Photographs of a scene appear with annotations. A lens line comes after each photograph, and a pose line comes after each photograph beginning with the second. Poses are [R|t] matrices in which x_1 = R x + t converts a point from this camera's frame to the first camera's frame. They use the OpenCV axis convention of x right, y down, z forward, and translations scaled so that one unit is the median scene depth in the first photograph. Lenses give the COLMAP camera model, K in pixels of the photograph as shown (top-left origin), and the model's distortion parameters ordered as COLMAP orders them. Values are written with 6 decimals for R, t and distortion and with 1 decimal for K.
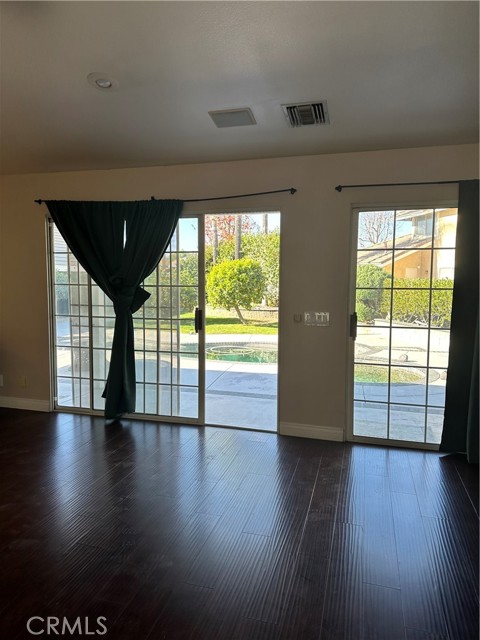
lens RADIAL K [[438.4, 0, 240.0], [0, 438.4, 320.0], [0, 0, 1]] dist [0.000075, 0.000016]
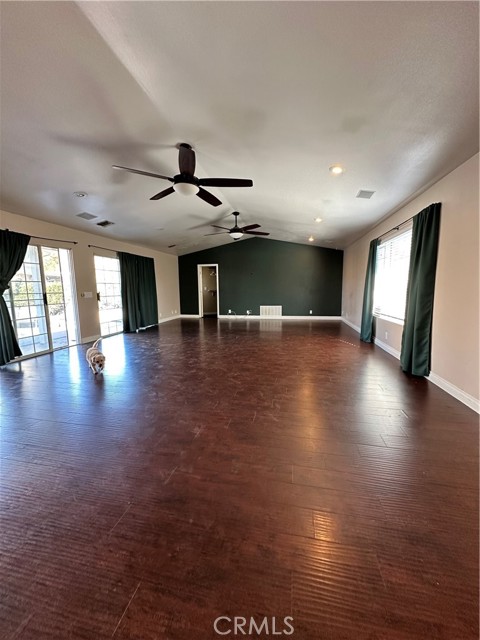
lens RADIAL K [[253.3, 0, 240.0], [0, 253.3, 320.0], [0, 0, 1]] dist [-0.009929, -0.000110]
pose [[-0.090882, -0.137777, 0.986285, -1.374622], [0.092361, 0.984949, 0.146101, 0.007161], [-0.991569, 0.104373, -0.076789, 0.234786]]
